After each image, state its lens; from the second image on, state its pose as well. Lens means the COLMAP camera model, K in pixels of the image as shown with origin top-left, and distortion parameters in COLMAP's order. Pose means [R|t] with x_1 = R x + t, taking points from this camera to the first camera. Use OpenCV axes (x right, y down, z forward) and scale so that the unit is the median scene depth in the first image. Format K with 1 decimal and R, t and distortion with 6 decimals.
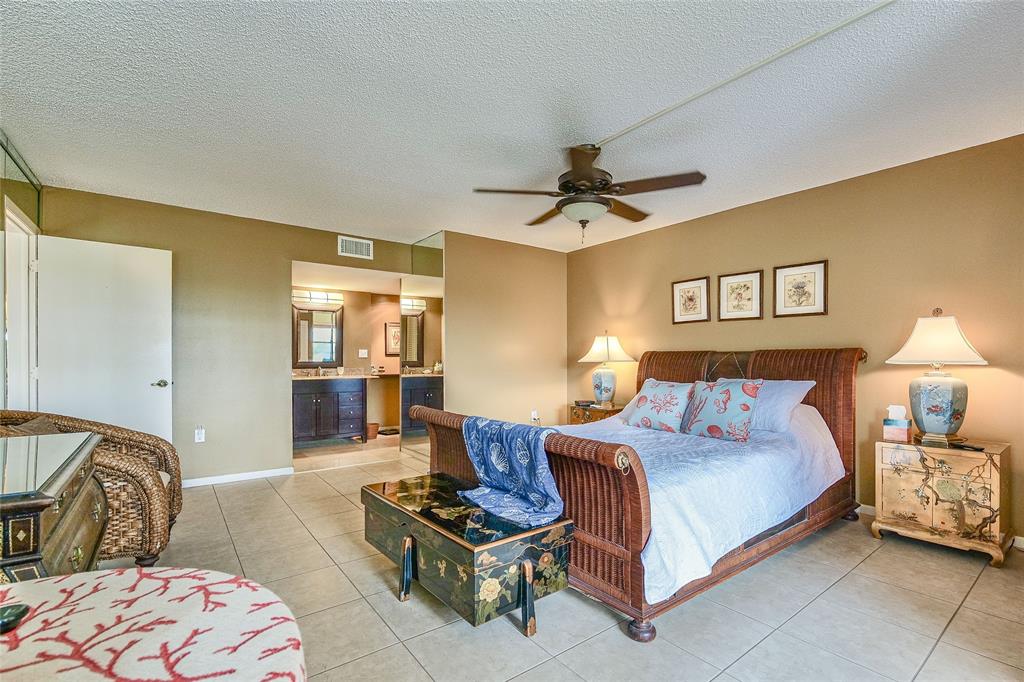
lens RADIAL K [[456.7, 0, 511.9], [0, 456.7, 352.7], [0, 0, 1]] dist [-0.019904, -0.000455]
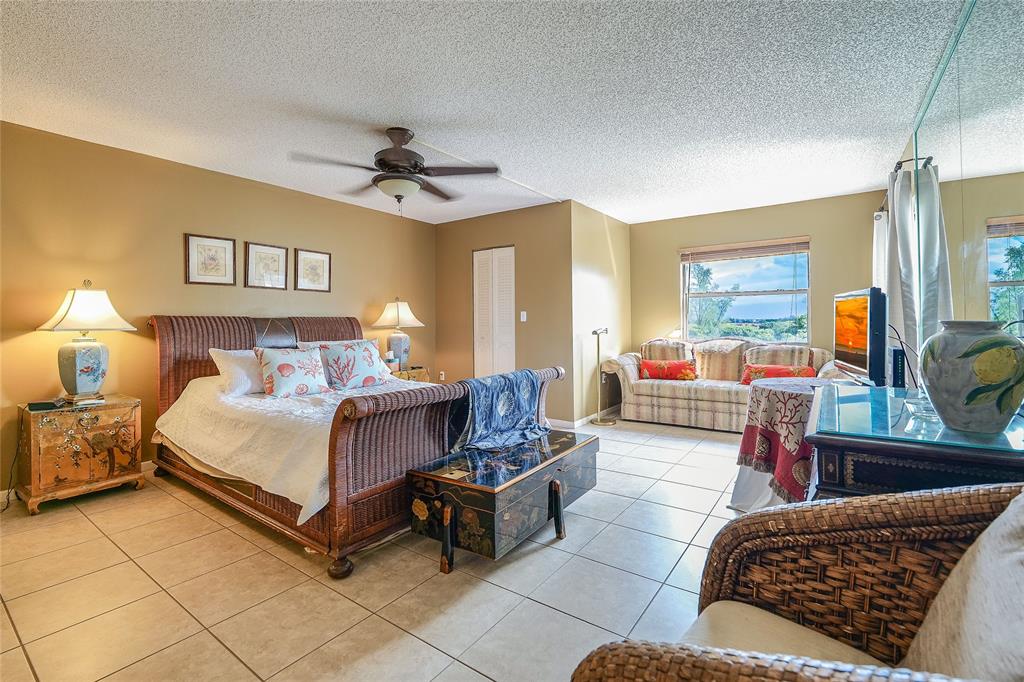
lens RADIAL K [[457.5, 0, 509.5], [0, 457.5, 327.5], [0, 0, 1]] dist [-0.001156, -0.000275]
pose [[-0.305496, -0.008241, 0.952158, -0.800617], [-0.004629, 0.999964, 0.007169, 0.010139], [-0.952182, -0.002218, -0.305523, 0.905005]]
